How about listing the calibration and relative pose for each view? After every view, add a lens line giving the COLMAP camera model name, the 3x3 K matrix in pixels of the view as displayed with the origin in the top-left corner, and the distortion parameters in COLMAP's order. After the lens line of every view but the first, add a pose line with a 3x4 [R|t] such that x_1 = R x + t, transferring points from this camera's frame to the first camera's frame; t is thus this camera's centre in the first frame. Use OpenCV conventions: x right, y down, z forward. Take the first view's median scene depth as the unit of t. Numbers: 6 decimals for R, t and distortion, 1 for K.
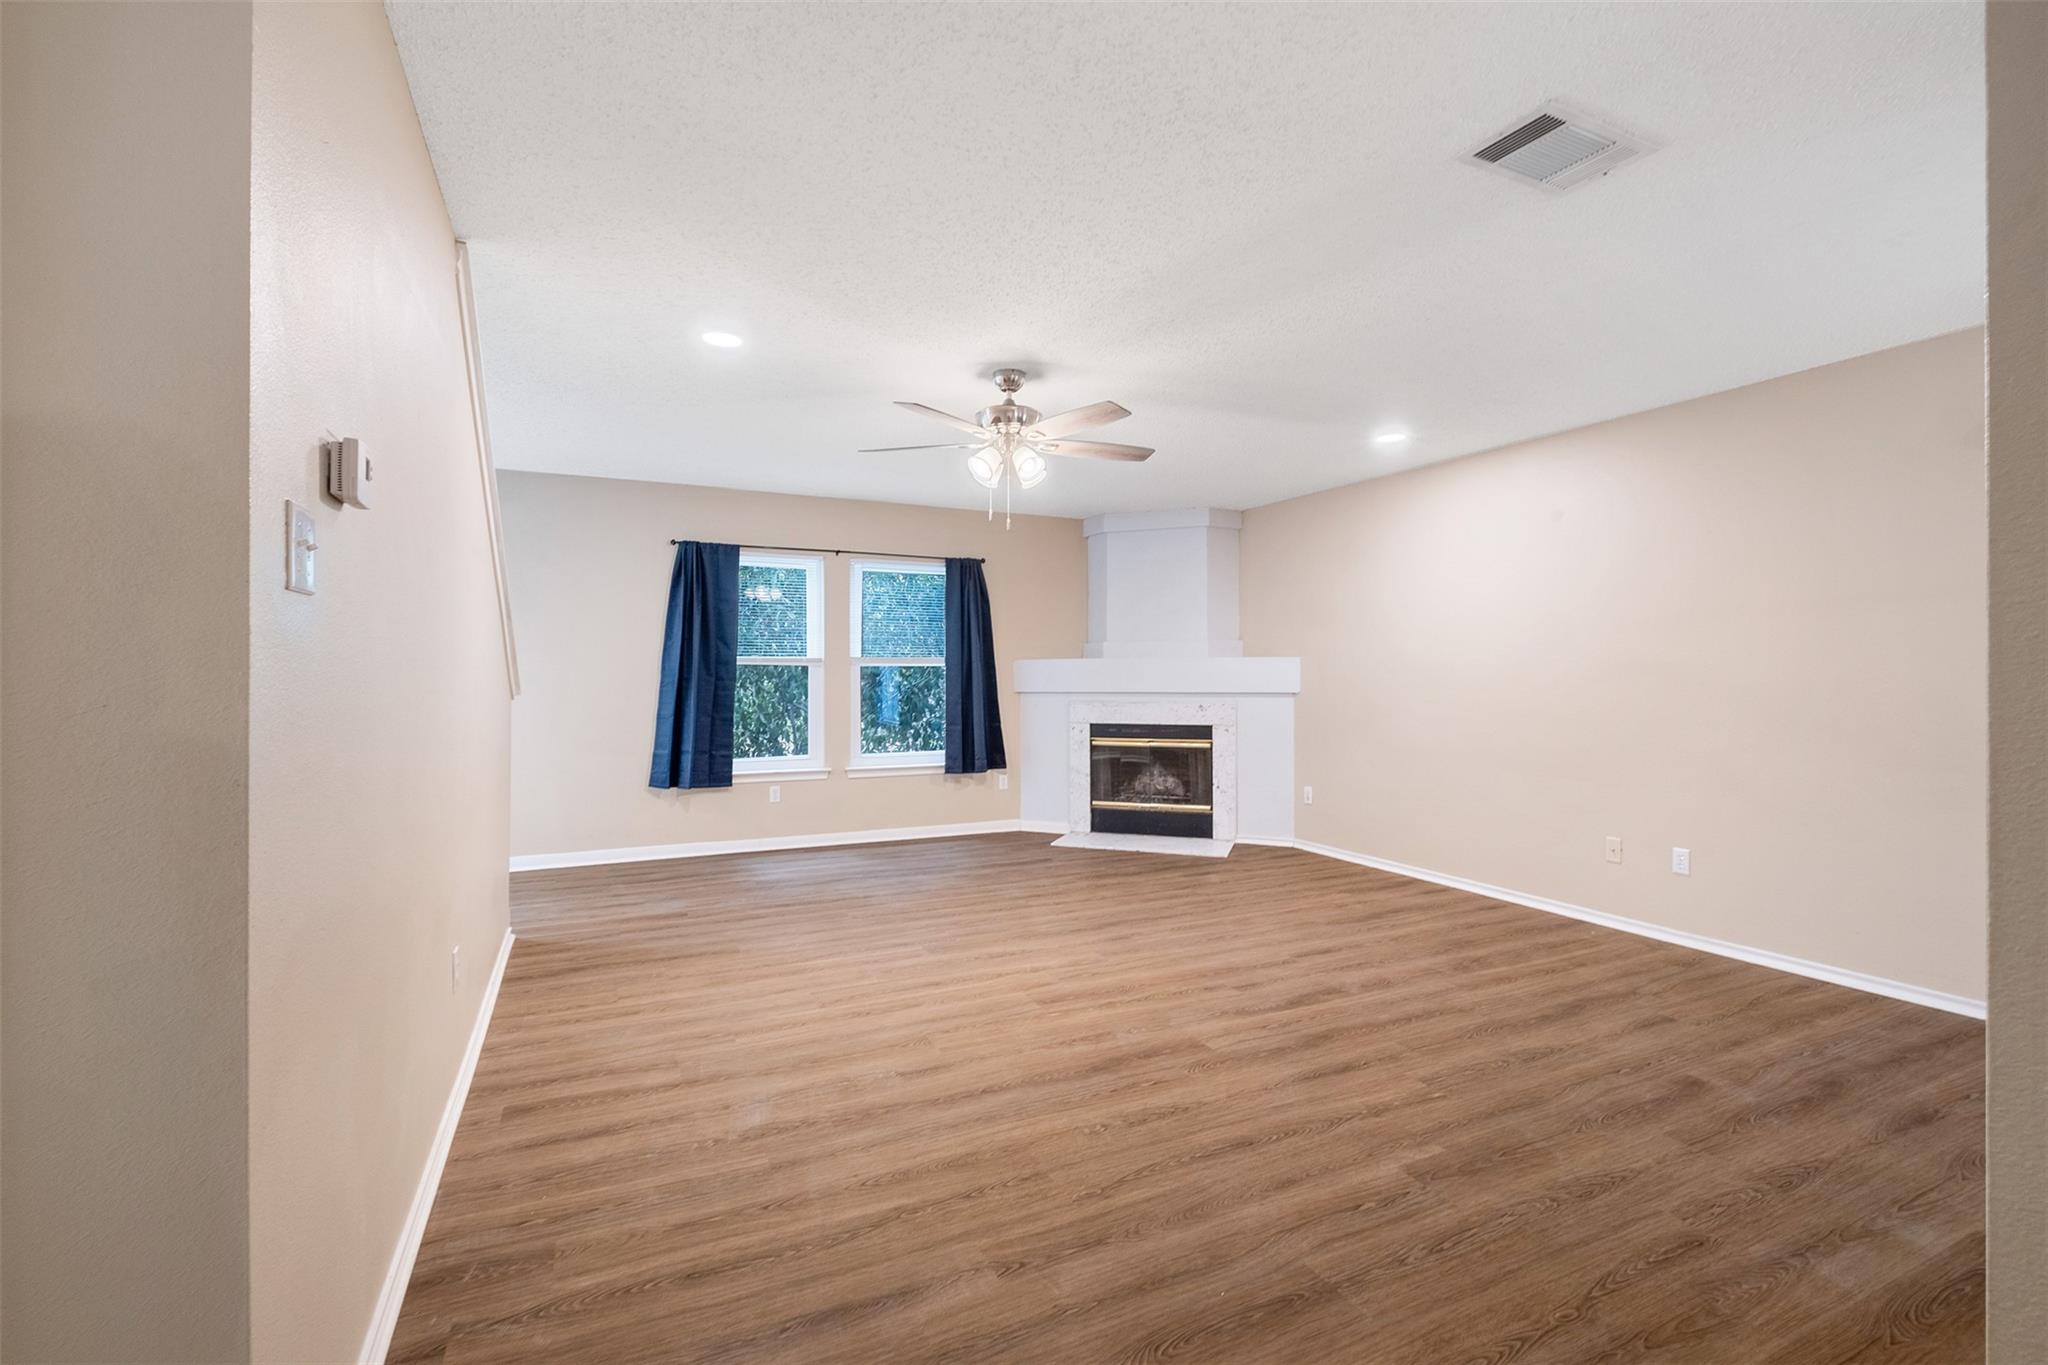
lens RADIAL K [[894.2, 0, 1023.1], [0, 894.2, 671.5], [0, 0, 1]] dist [0.003247, -0.005118]
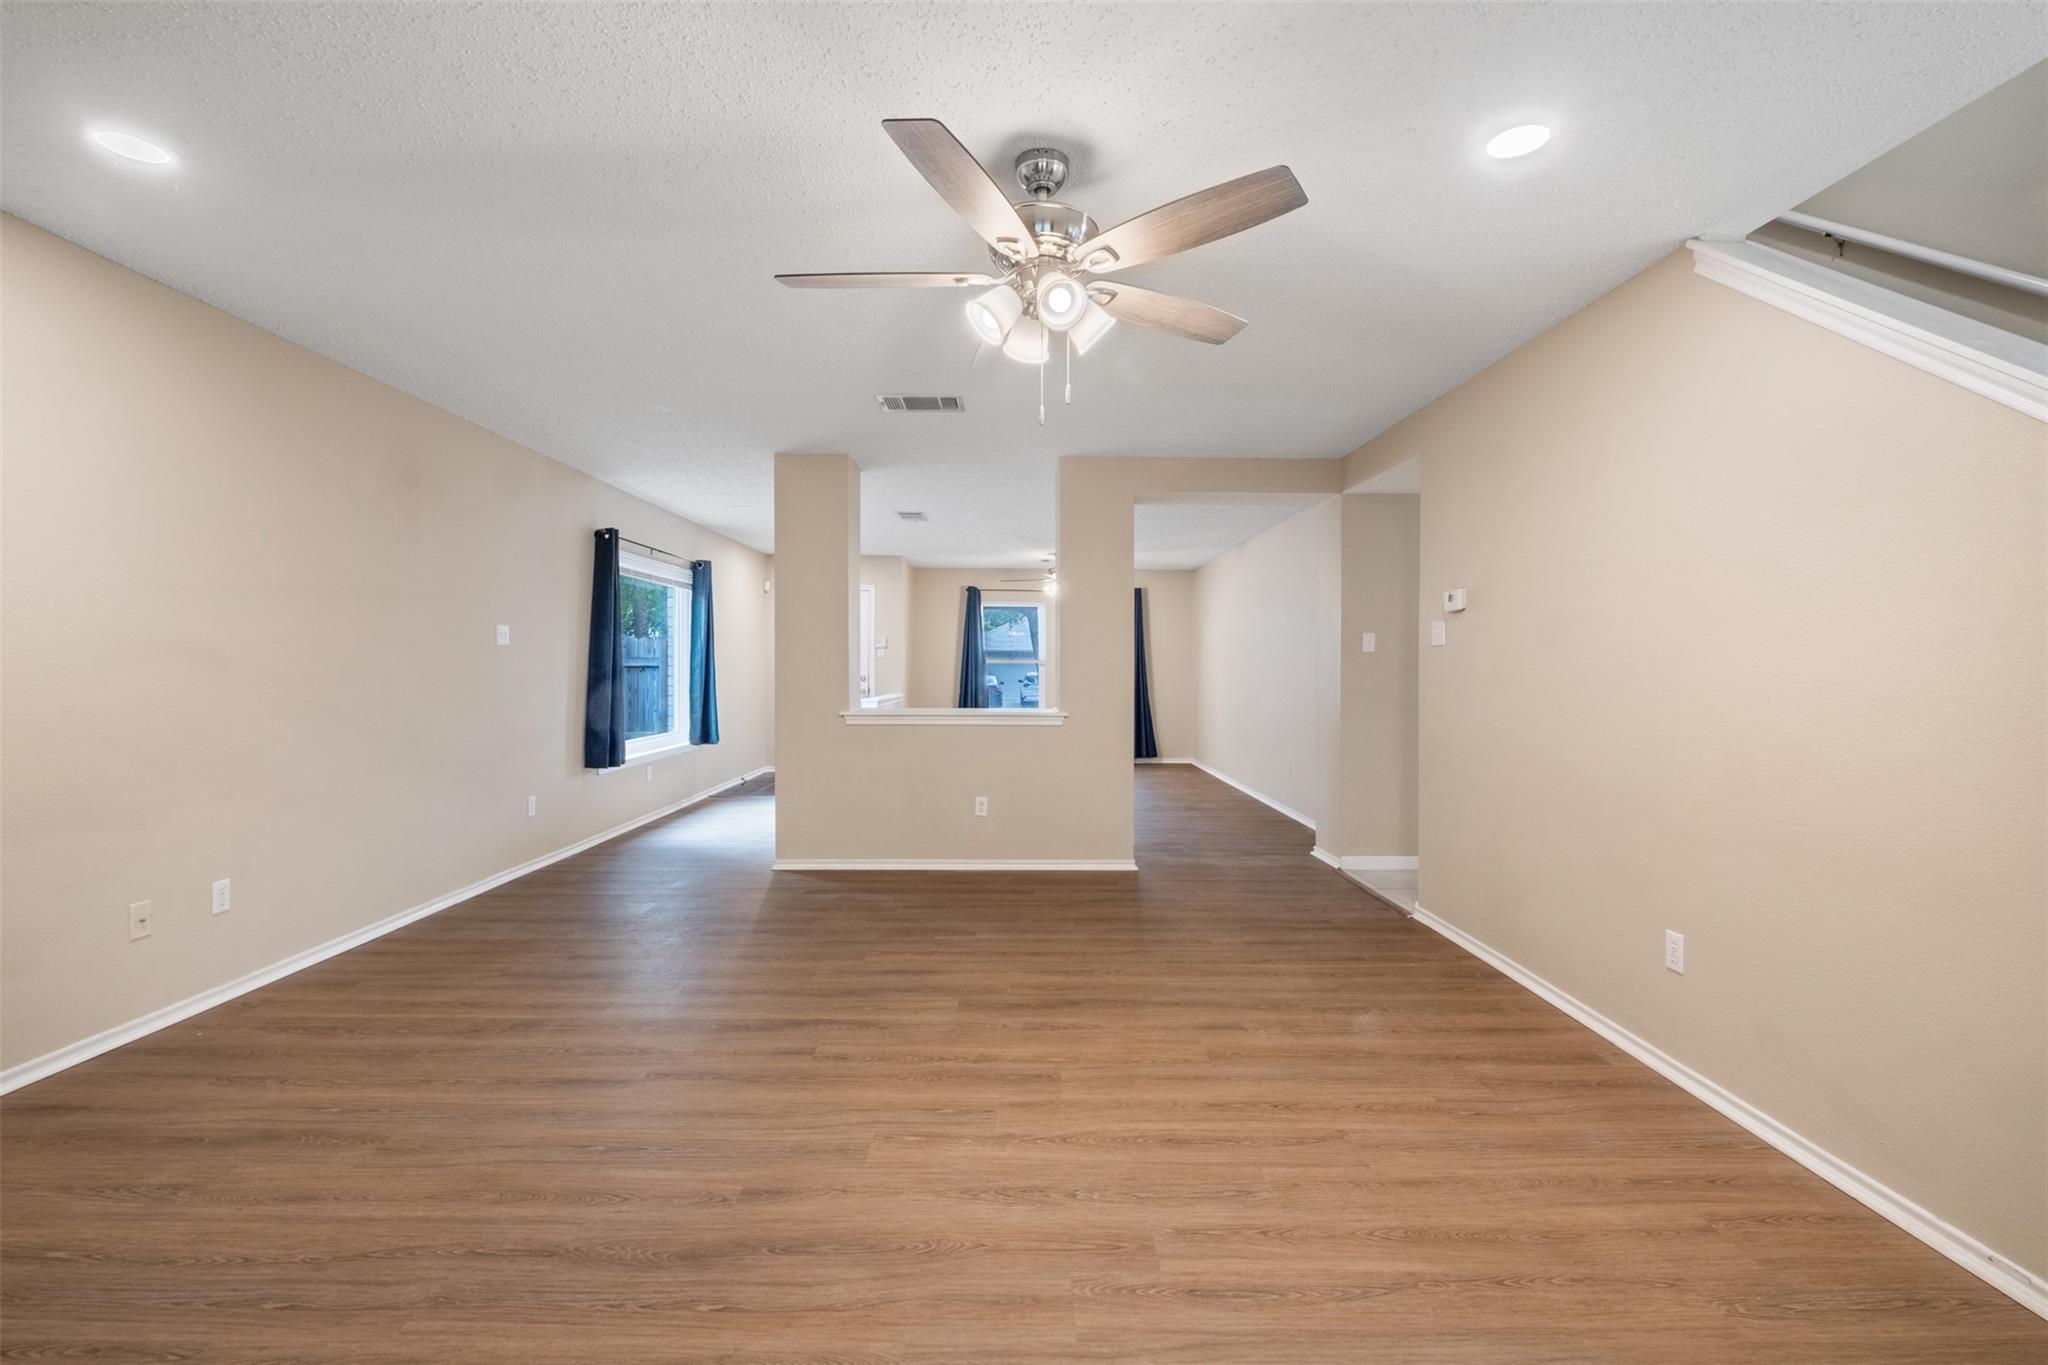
lens RADIAL K [[892.7, 0, 1036.2], [0, 892.7, 669.1], [0, 0, 1]] dist [0.001335, -0.005737]
pose [[-0.912901, -0.009097, 0.408080, -0.258272], [-0.008960, 0.999957, 0.002246, 0.004718], [-0.408083, -0.001606, -0.912943, 1.563840]]
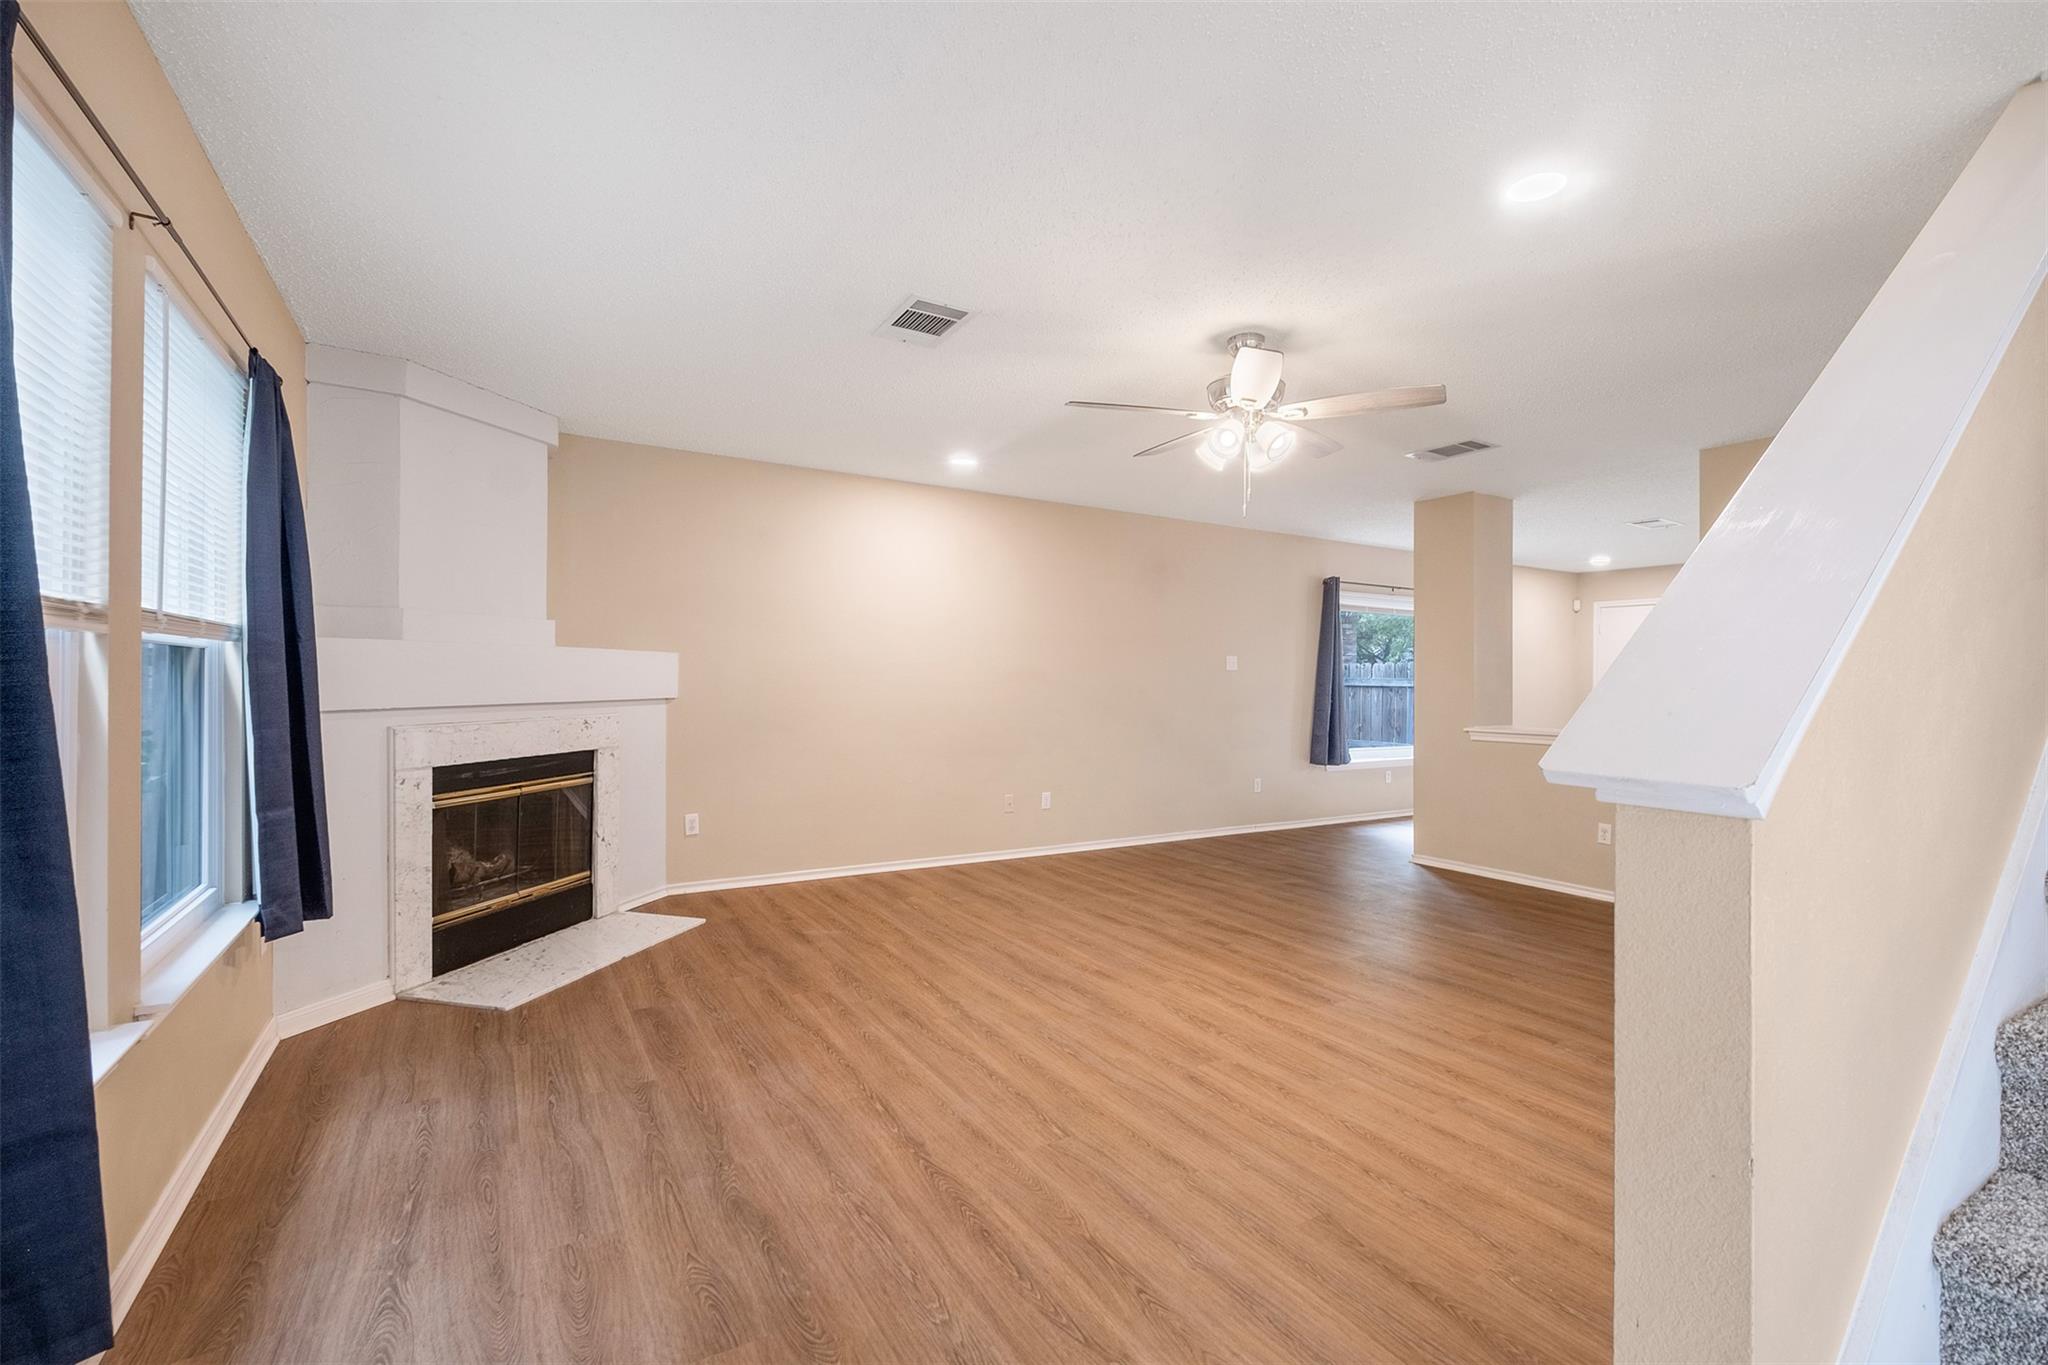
lens RADIAL K [[904.2, 0, 1024.0], [0, 904.2, 682.5], [0, 0, 1]] dist [-0.000300, -0.000180]
pose [[-0.104803, -0.006164, 0.994474, -0.880516], [-0.013767, 0.999894, 0.004747, 0.002875], [-0.994398, -0.013193, -0.104877, 1.322267]]
